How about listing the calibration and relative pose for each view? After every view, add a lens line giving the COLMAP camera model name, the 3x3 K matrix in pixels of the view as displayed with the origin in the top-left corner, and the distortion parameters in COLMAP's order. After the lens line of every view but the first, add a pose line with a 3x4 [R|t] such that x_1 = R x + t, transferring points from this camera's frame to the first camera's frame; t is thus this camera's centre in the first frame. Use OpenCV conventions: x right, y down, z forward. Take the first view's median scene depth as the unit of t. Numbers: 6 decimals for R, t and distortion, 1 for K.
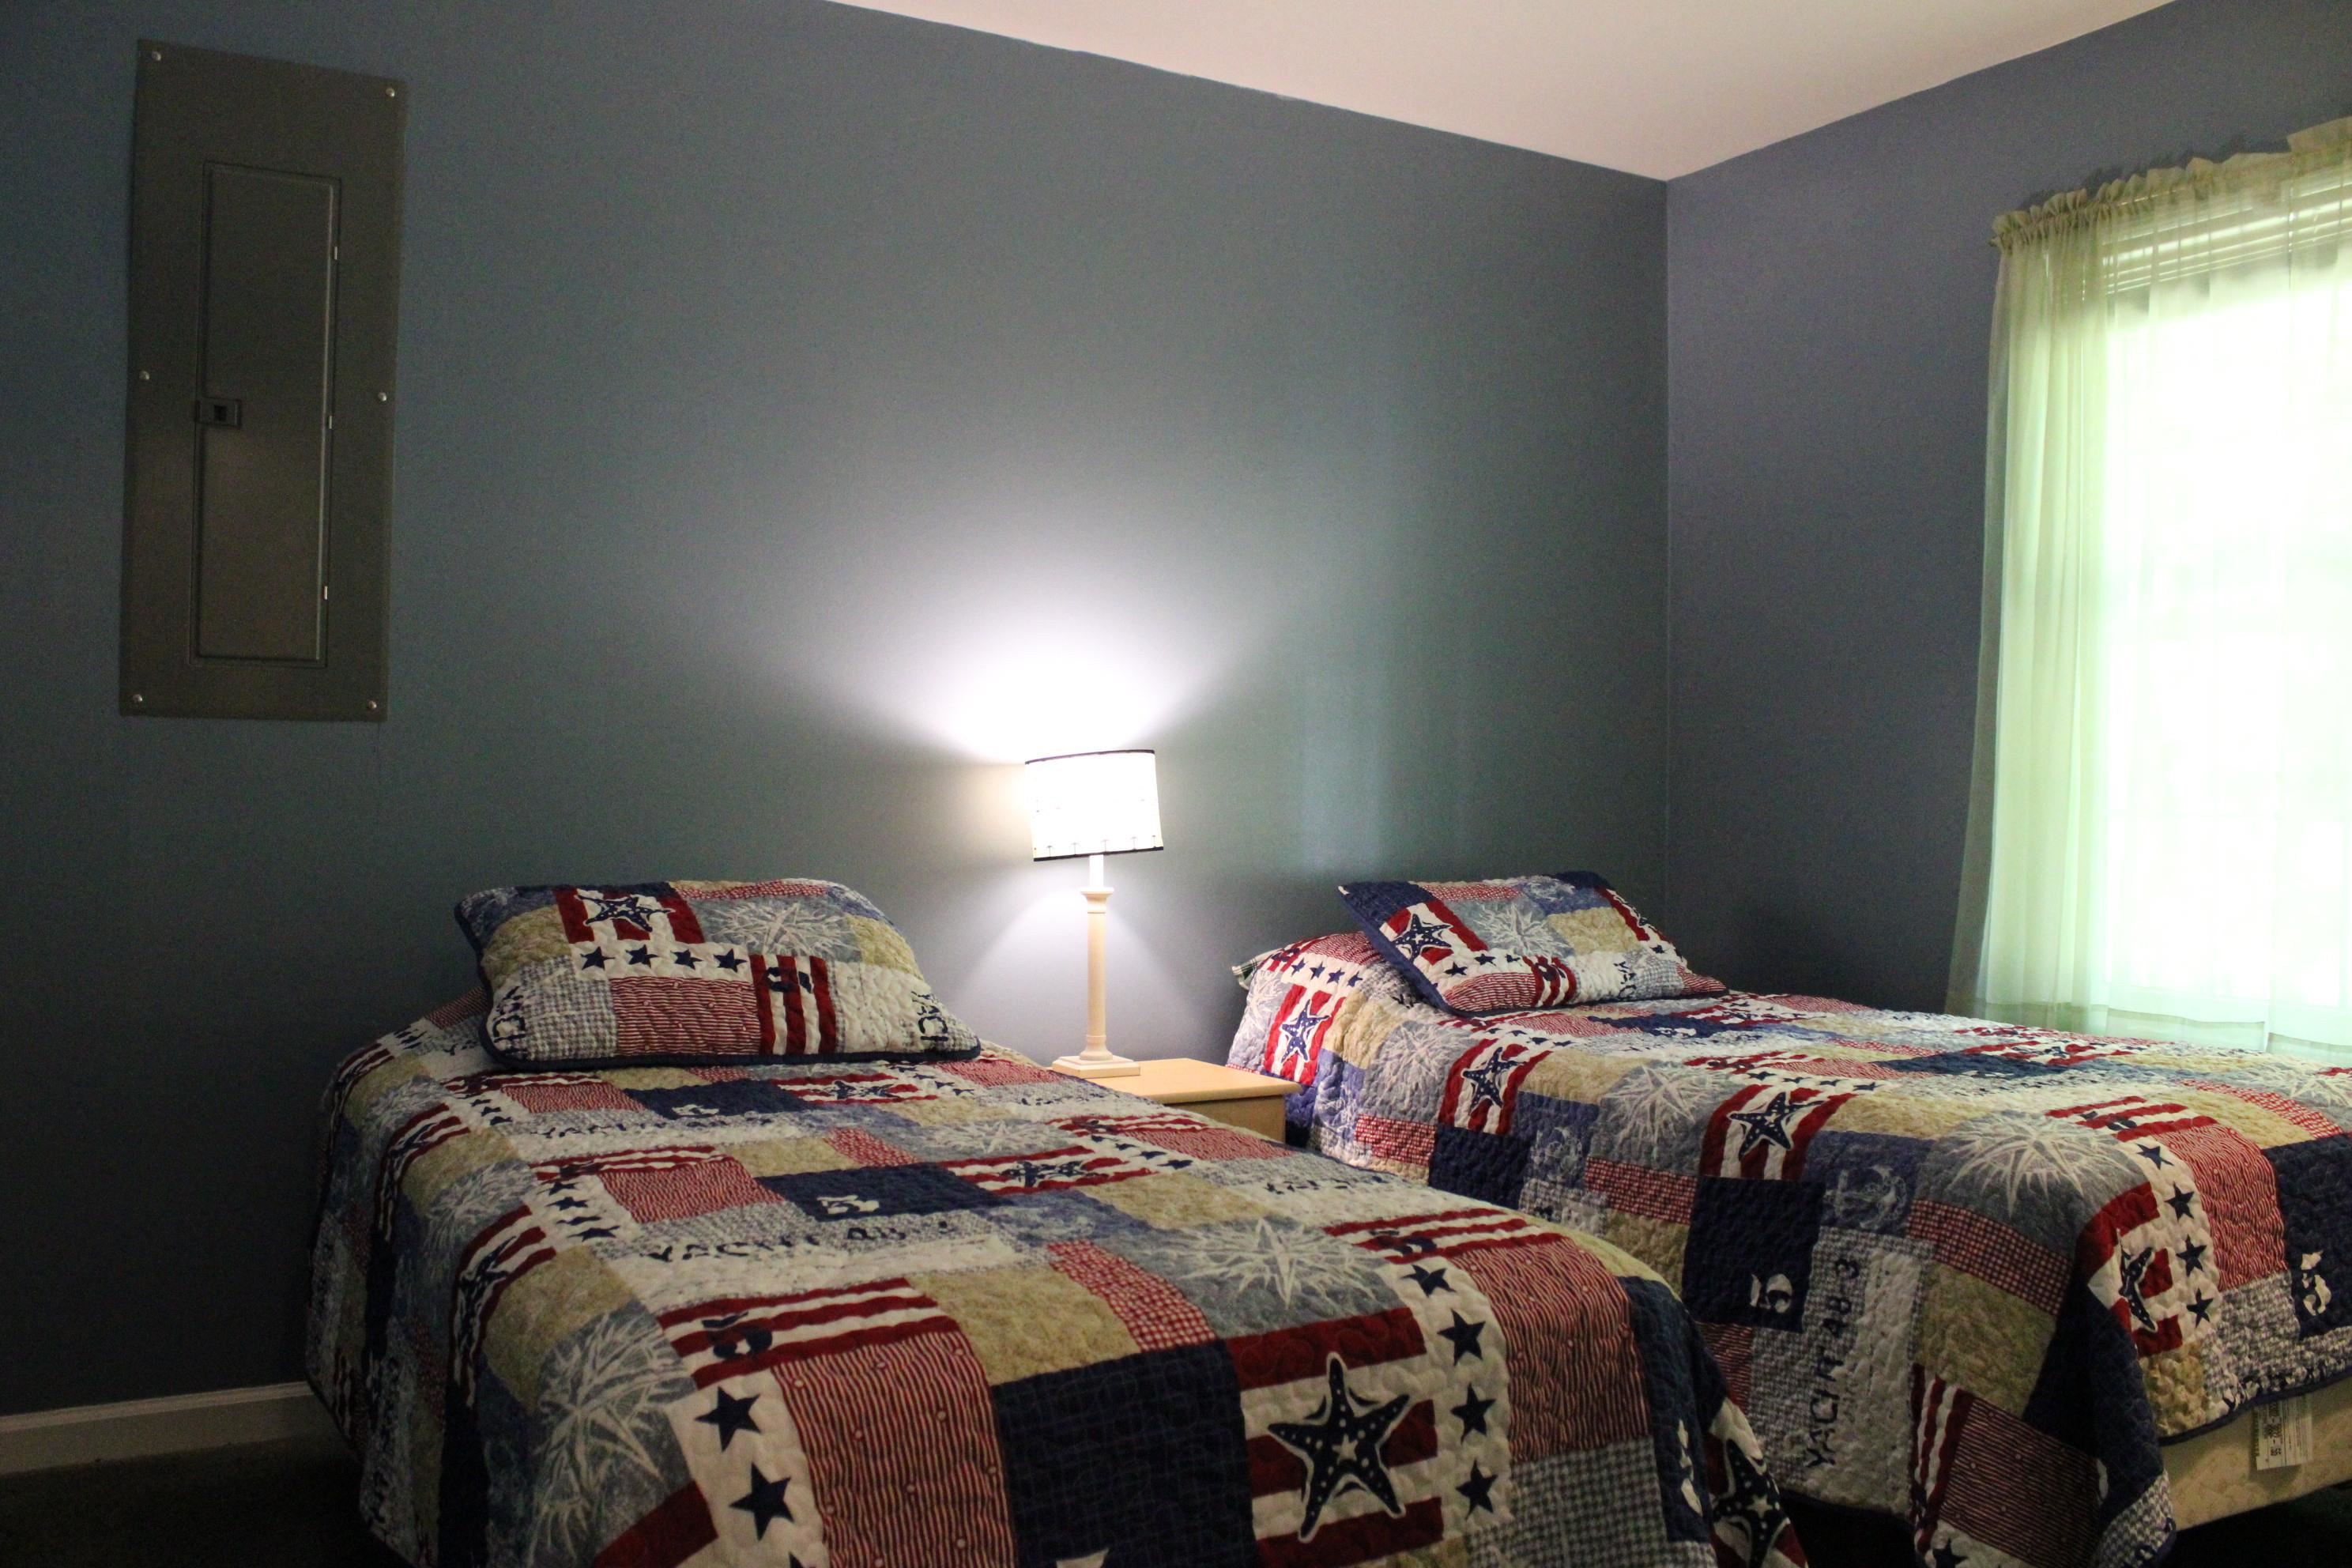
lens RADIAL K [[1972.7, 0, 1165.4], [0, 1972.7, 780.7], [0, 0, 1]] dist [-0.164613, 0.147172]
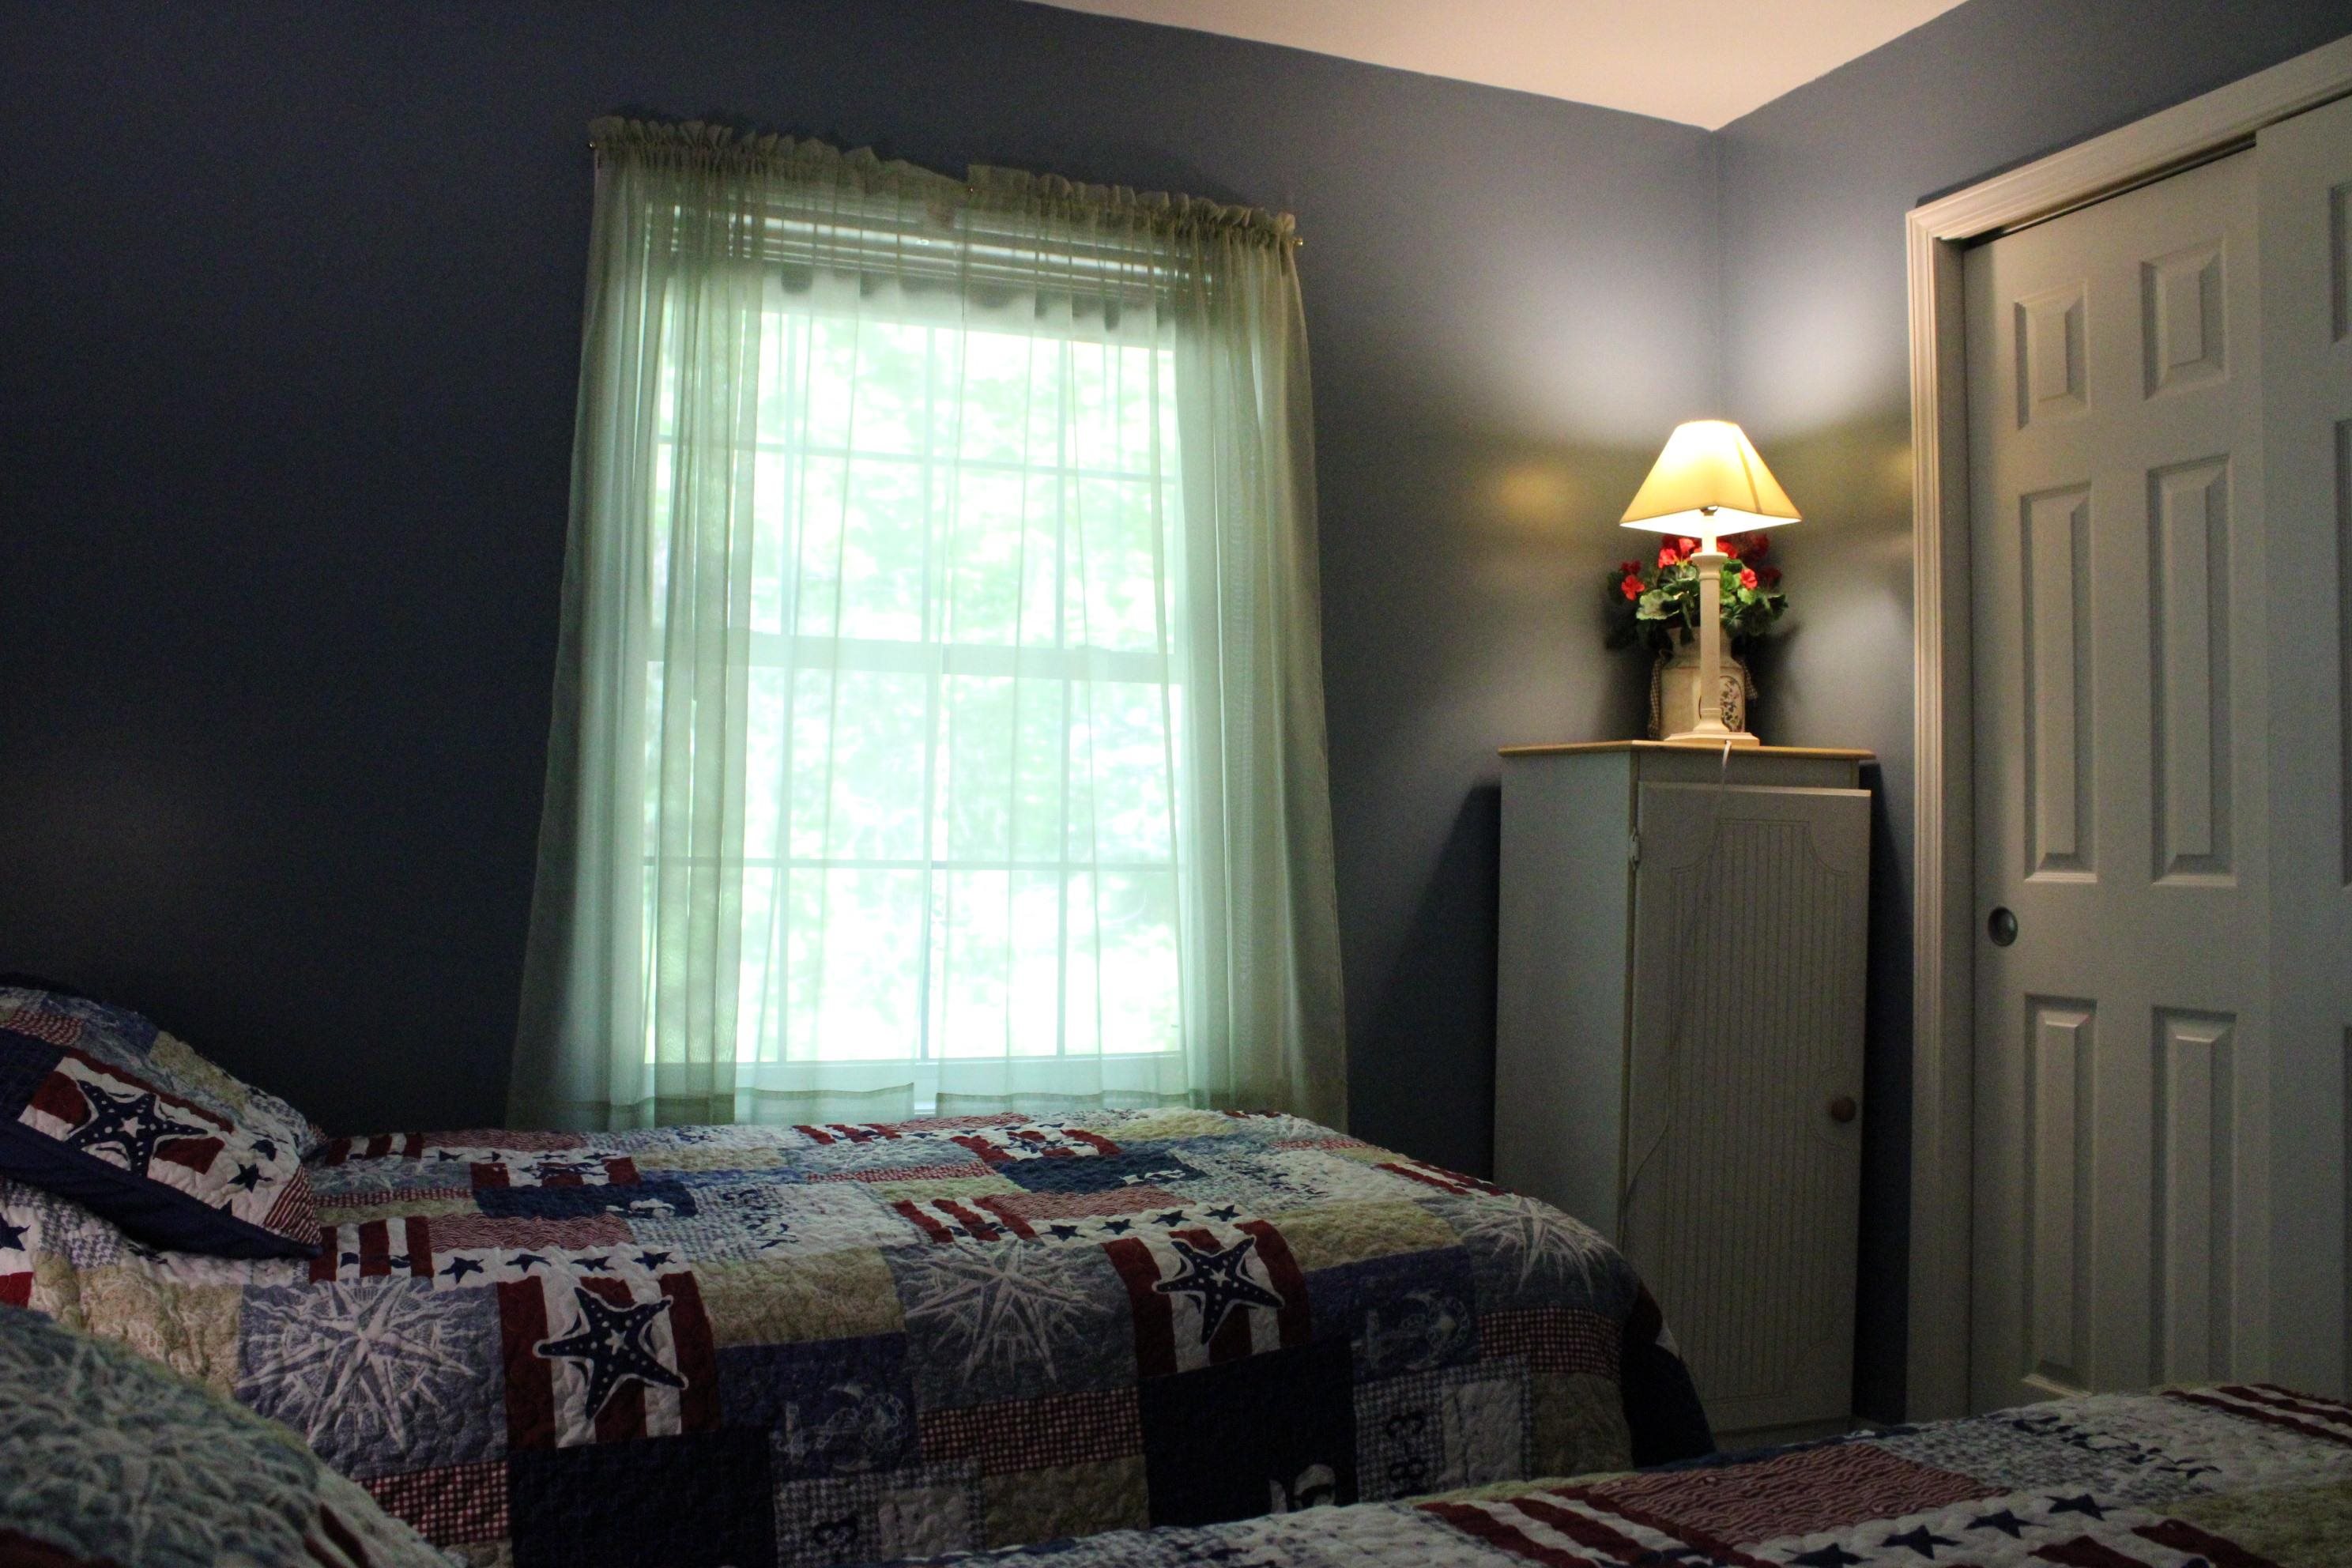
lens RADIAL K [[1972.7, 0, 1165.4], [0, 1972.7, 780.7], [0, 0, 1]] dist [-0.164613, 0.147172]
pose [[0.122031, 0.023998, 0.992236, -0.422842], [-0.012803, 0.999663, -0.022603, -0.002759], [-0.992444, -0.009946, 0.122297, 0.860617]]
